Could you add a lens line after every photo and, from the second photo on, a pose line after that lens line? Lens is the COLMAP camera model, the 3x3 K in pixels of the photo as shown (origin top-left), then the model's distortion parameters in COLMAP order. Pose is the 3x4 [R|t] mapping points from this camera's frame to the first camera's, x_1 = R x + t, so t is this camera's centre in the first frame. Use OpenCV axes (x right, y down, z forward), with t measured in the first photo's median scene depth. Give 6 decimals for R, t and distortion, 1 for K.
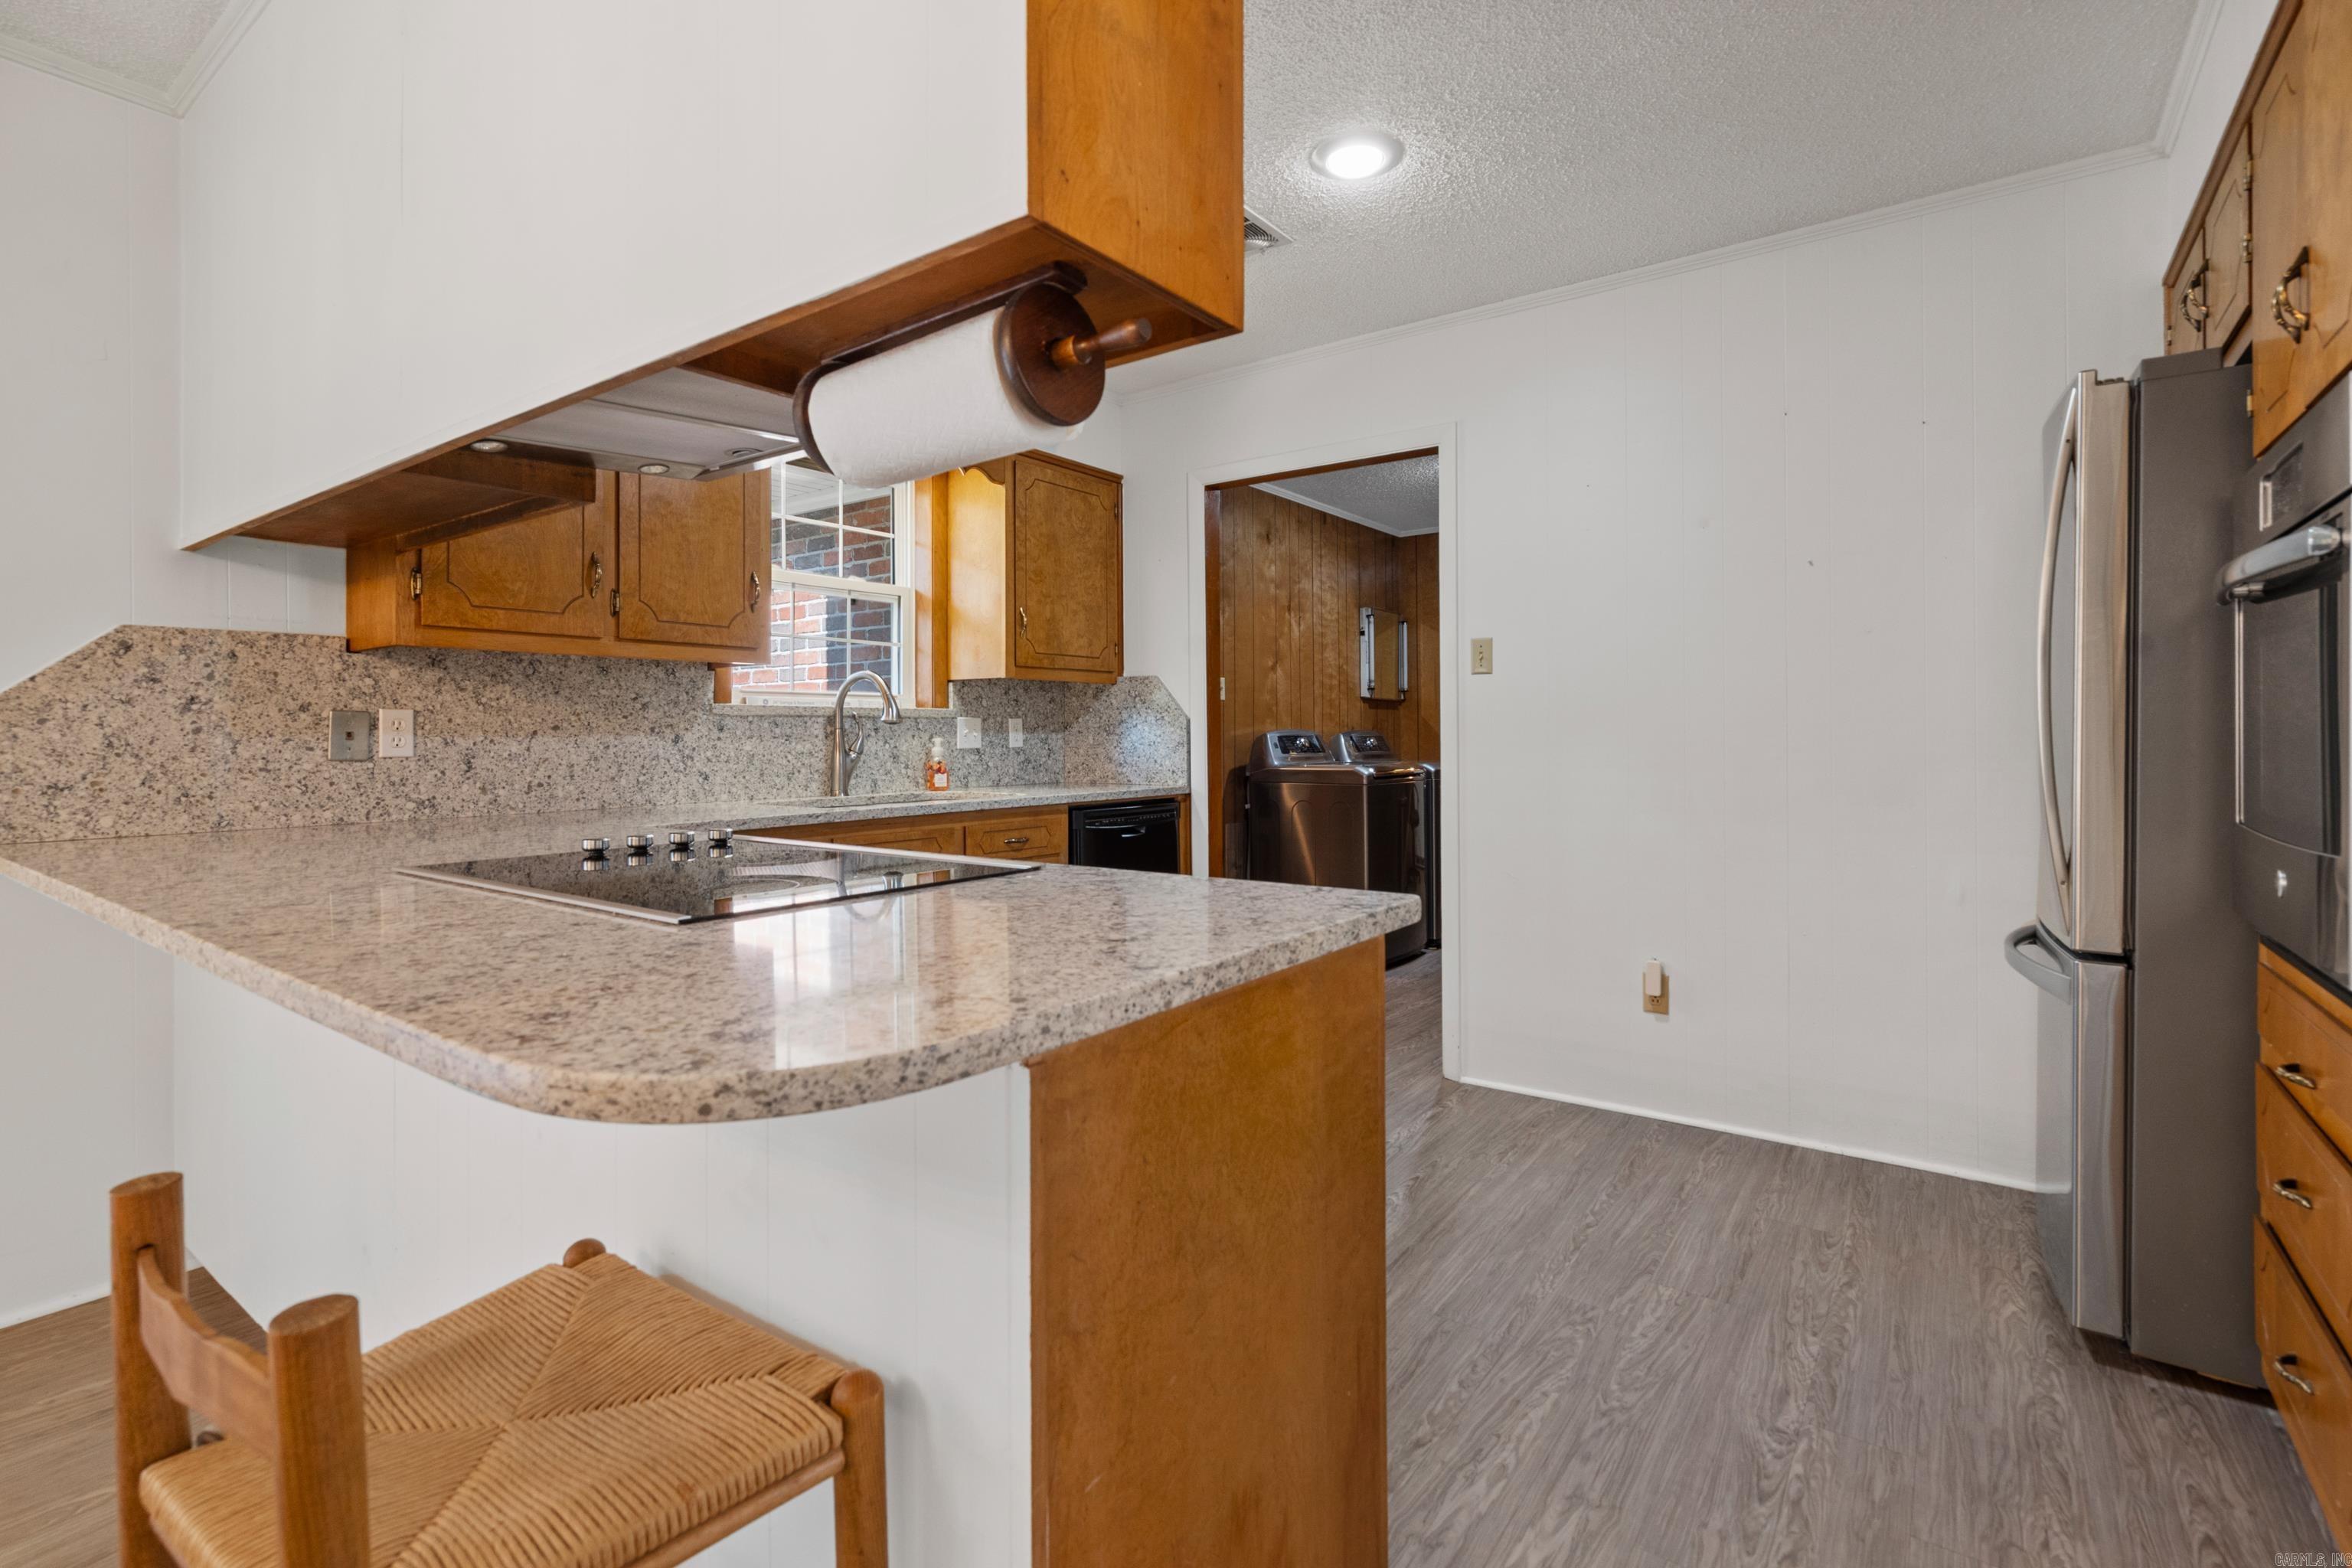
lens RADIAL K [[1080.6, 0, 1167.0], [0, 1080.6, 733.1], [0, 0, 1]] dist [-0.000145, 0.000008]
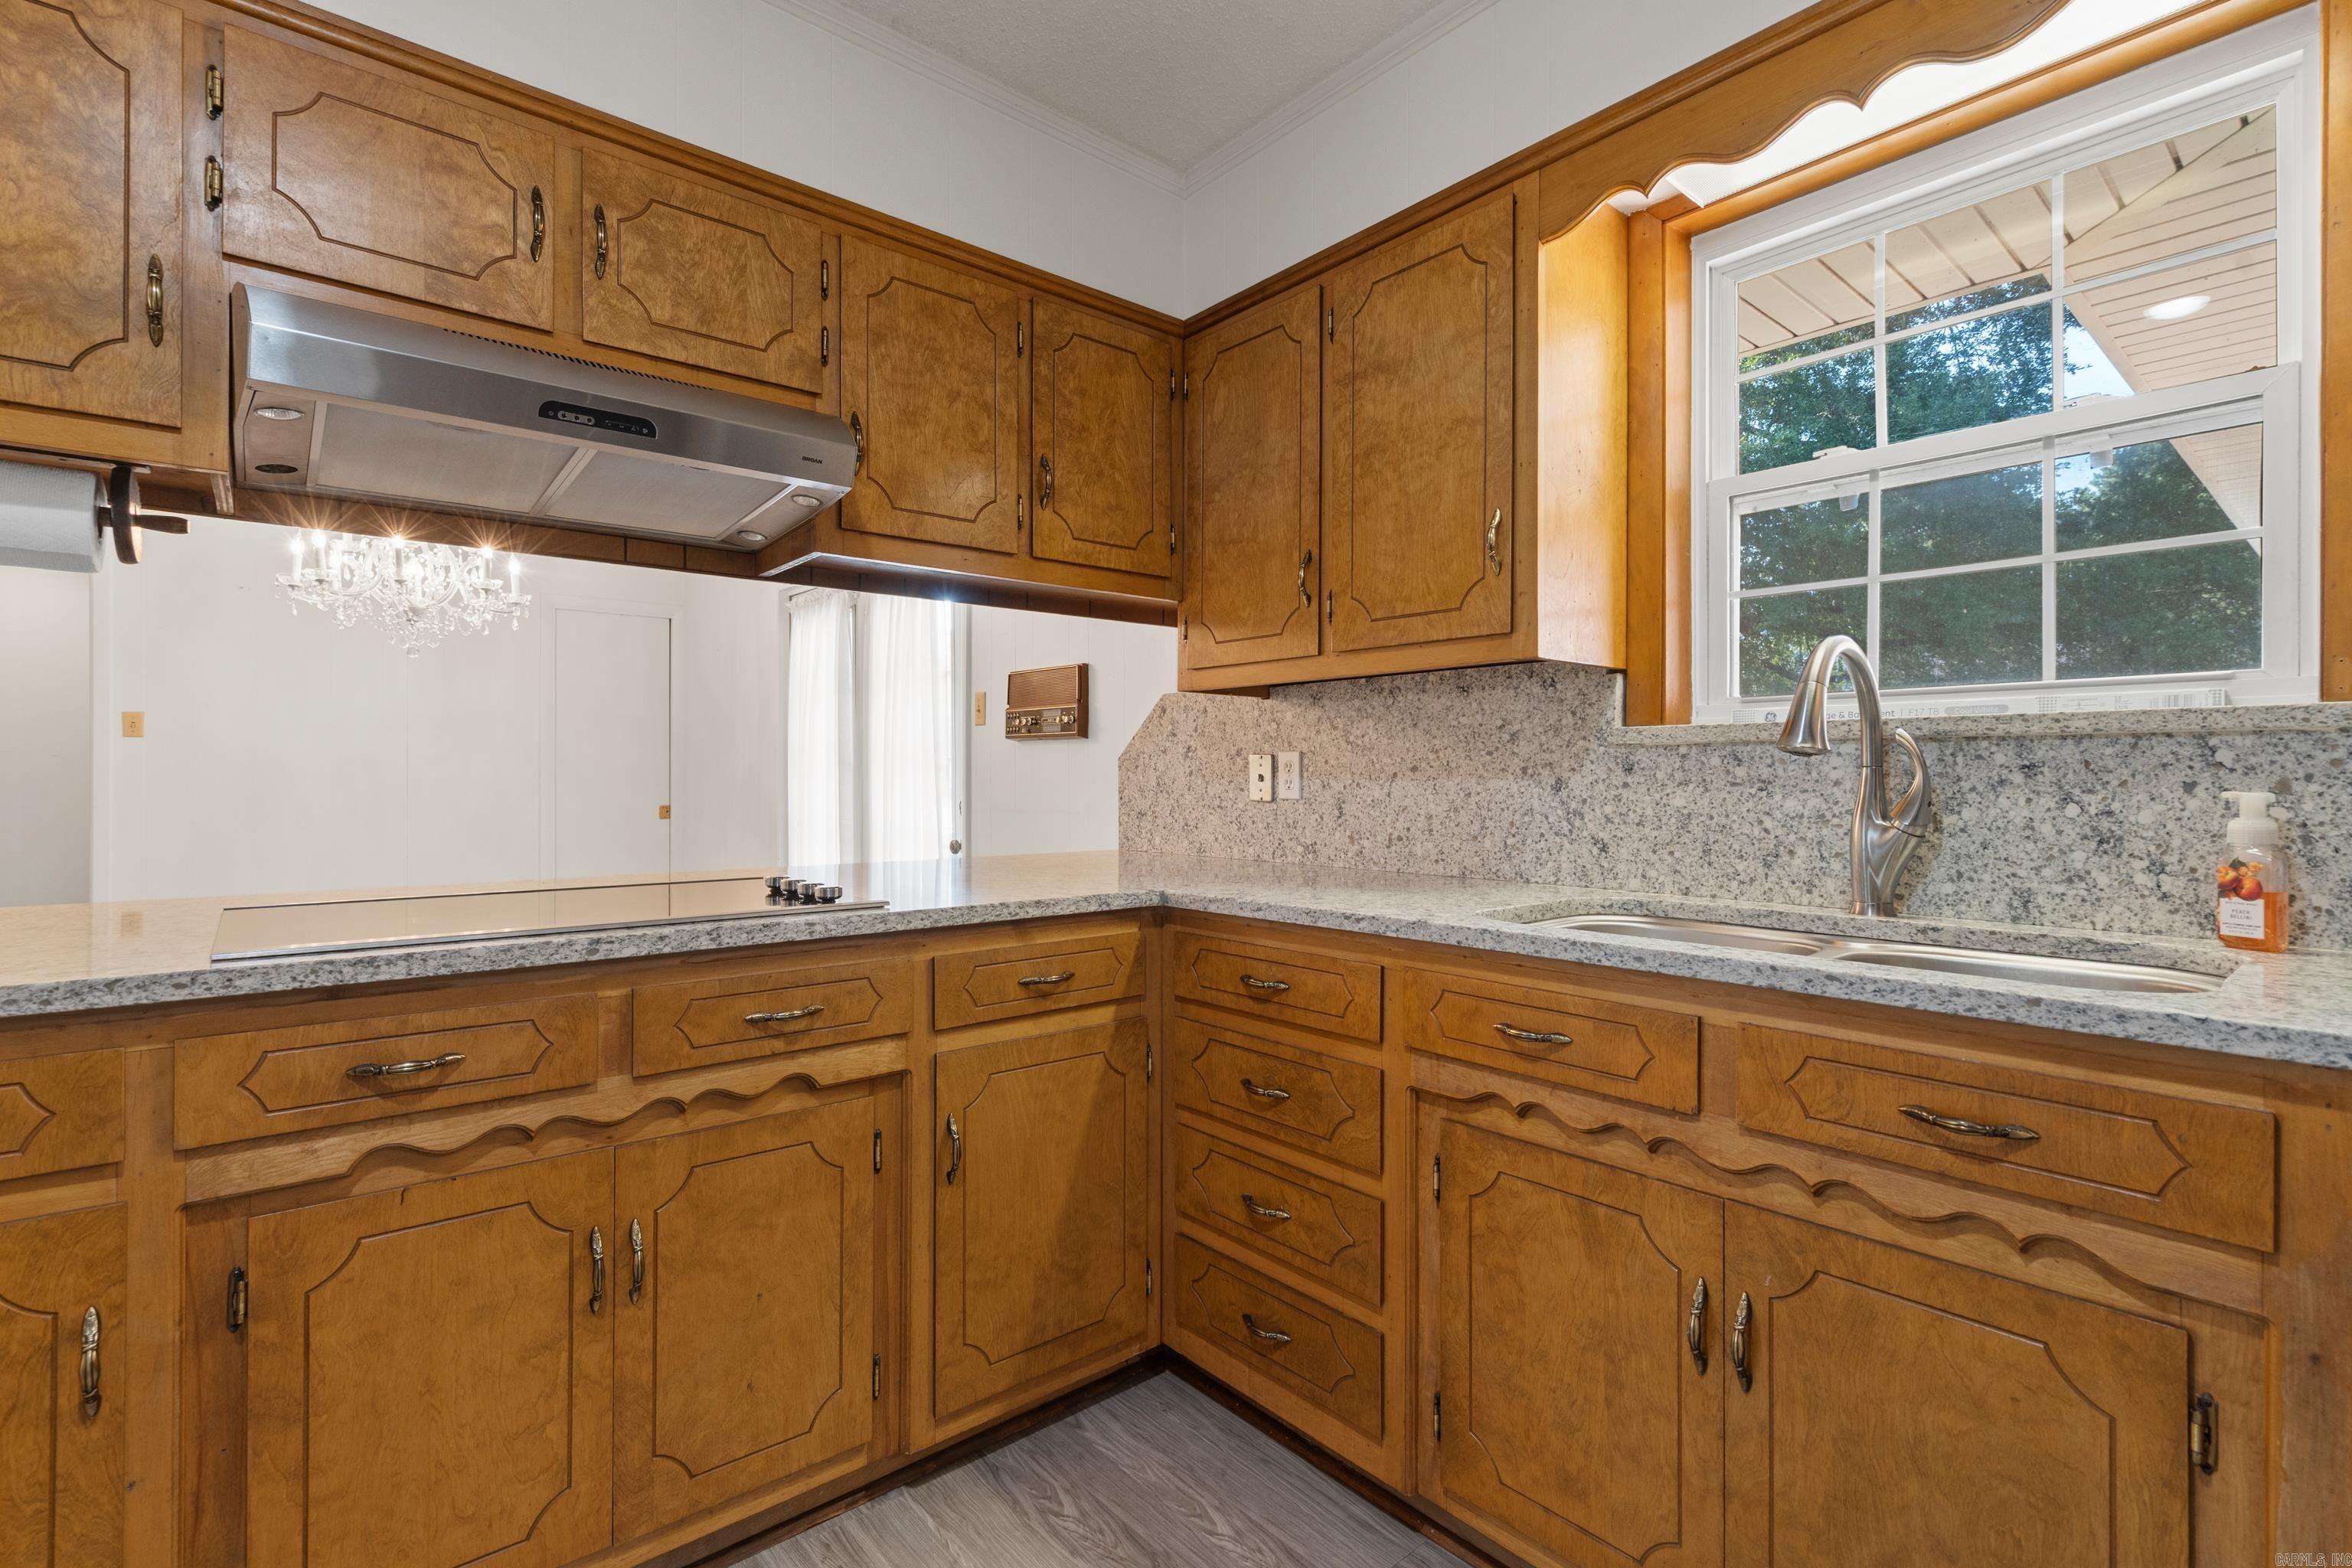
lens RADIAL K [[1080.6, 0, 1179.1], [0, 1080.6, 773.3], [0, 0, 1]] dist [-0.000145, 0.000008]
pose [[-0.224481, -0.001581, -0.974477, 0.253898], [-0.000618, 0.999999, -0.001480, -0.000346], [0.974478, 0.000270, -0.224482, 1.002284]]
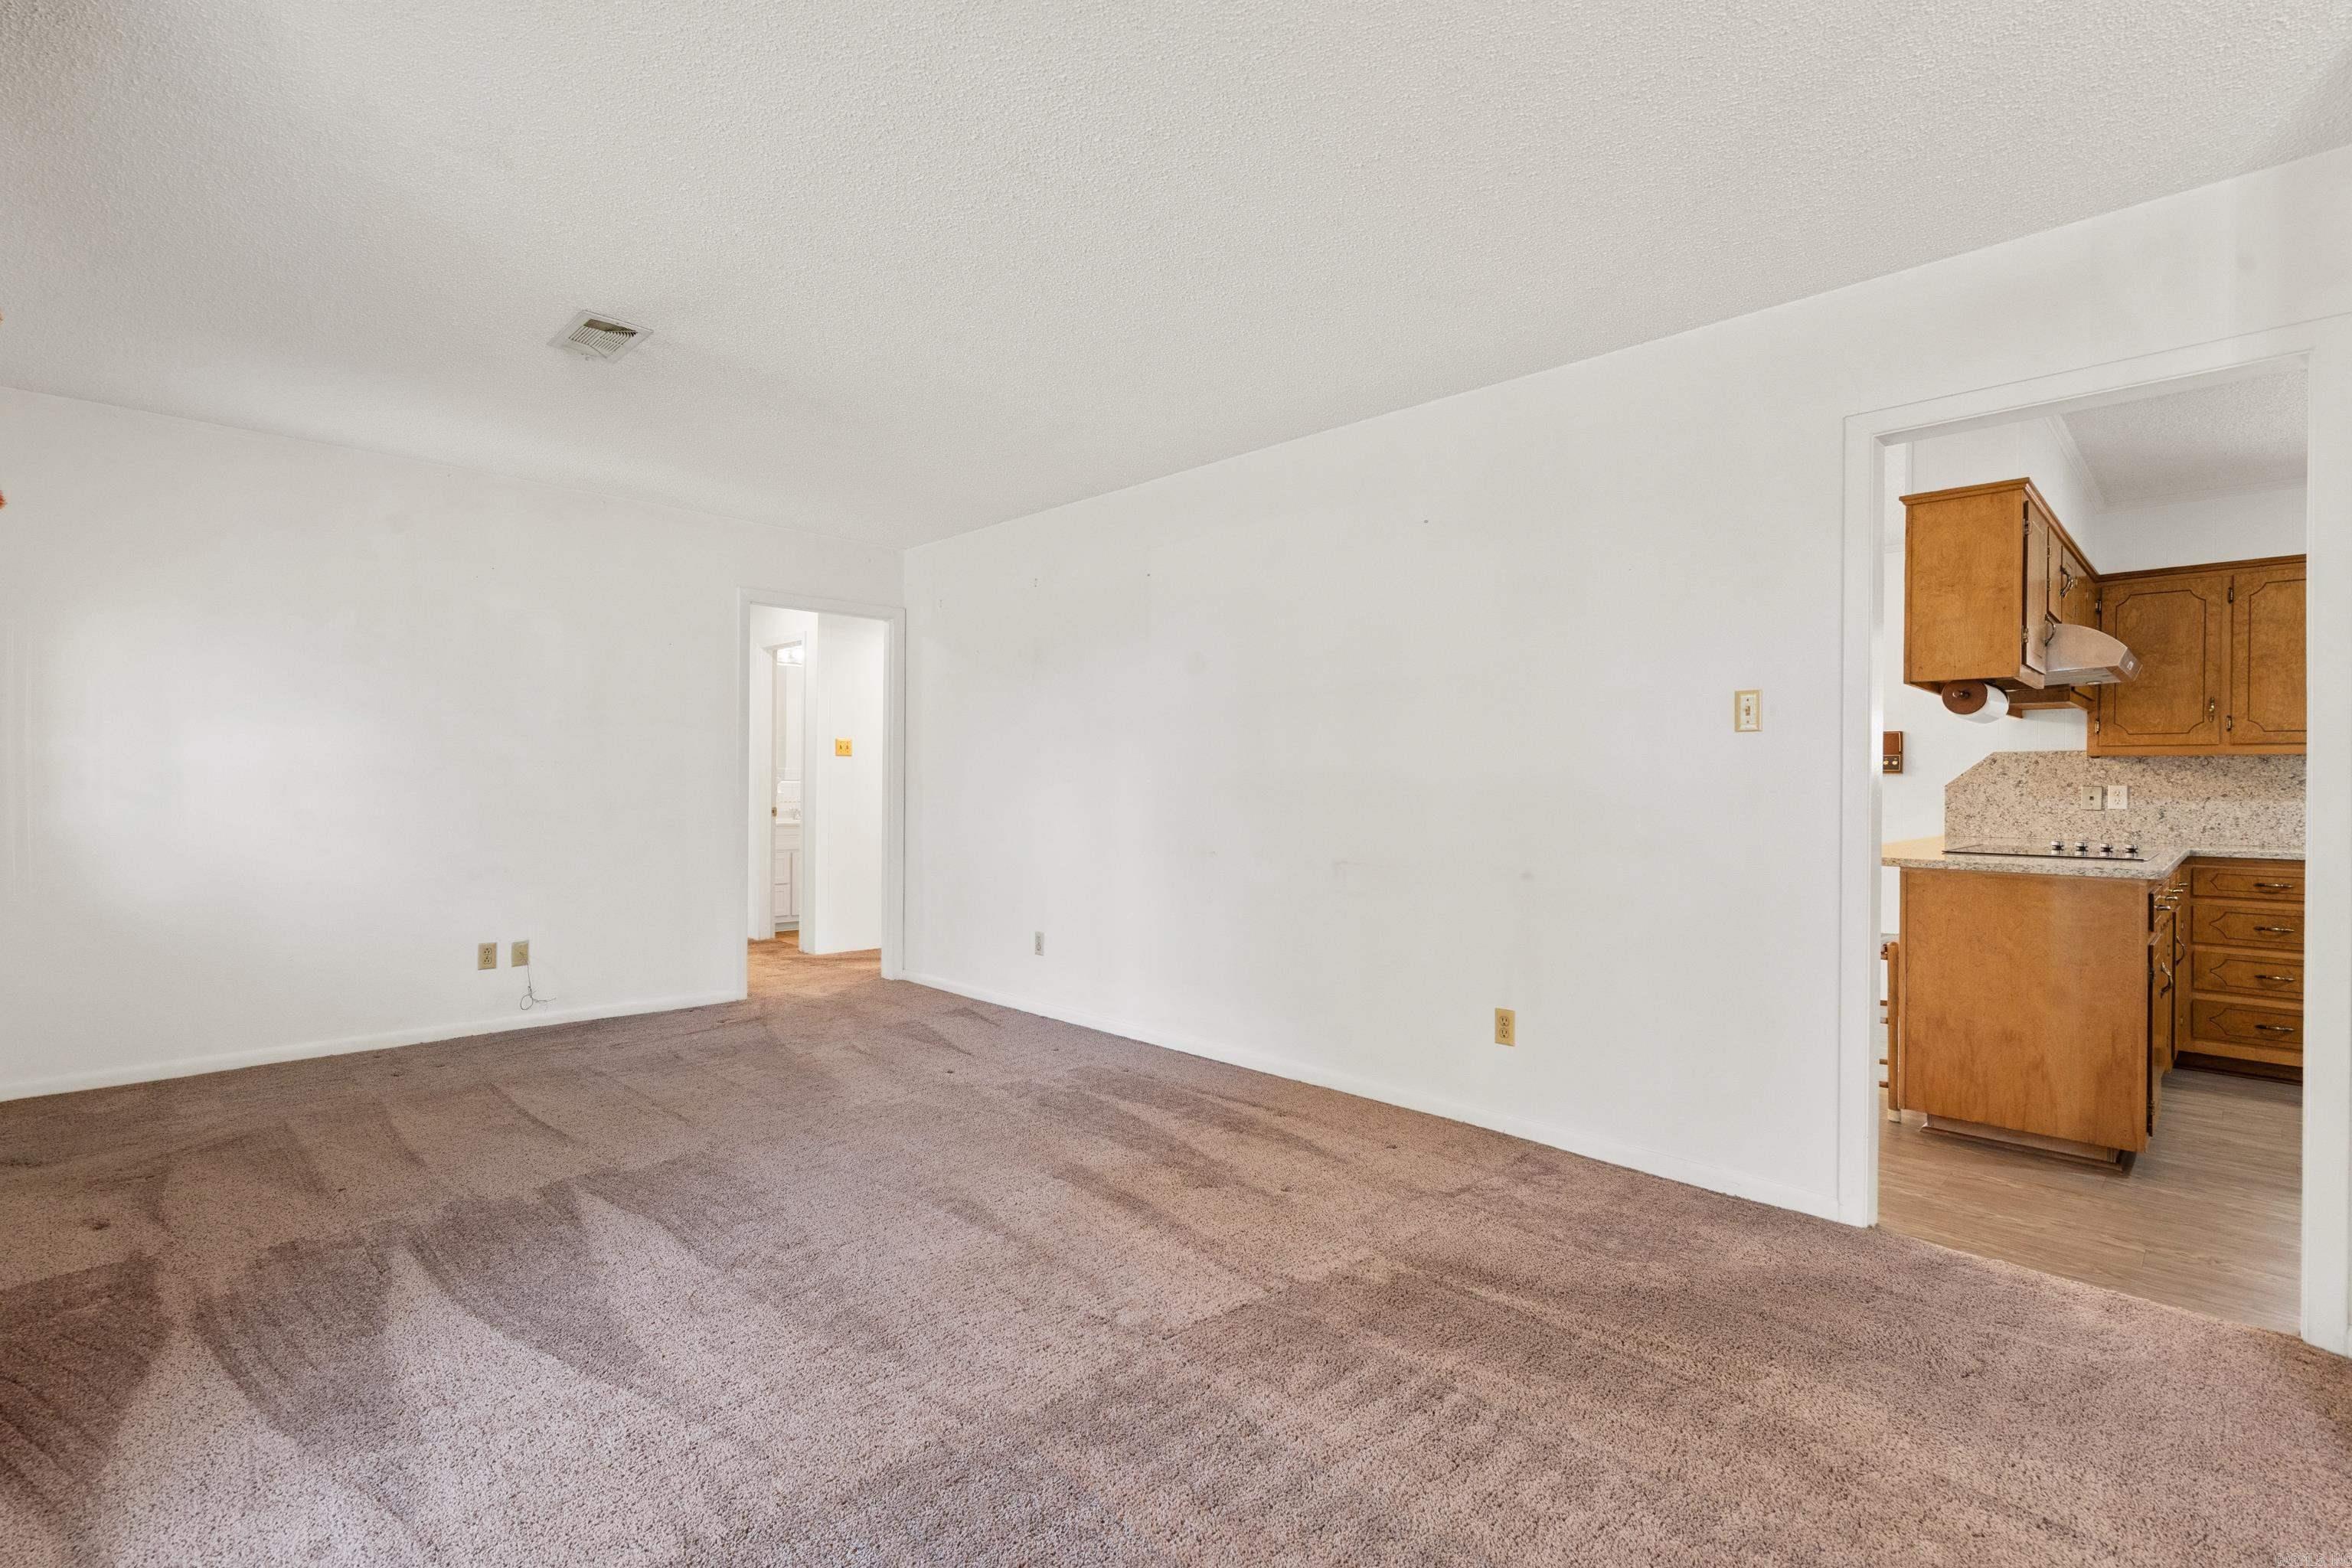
lens RADIAL K [[1080.6, 0, 1169.0], [0, 1080.6, 780.9], [0, 0, 1]] dist [-0.000145, 0.000008]
pose [[-0.151782, -0.001247, -0.988413, 1.354778], [-0.009416, 0.999956, 0.000184, -0.012512], [0.988369, 0.009335, -0.151787, -0.379599]]
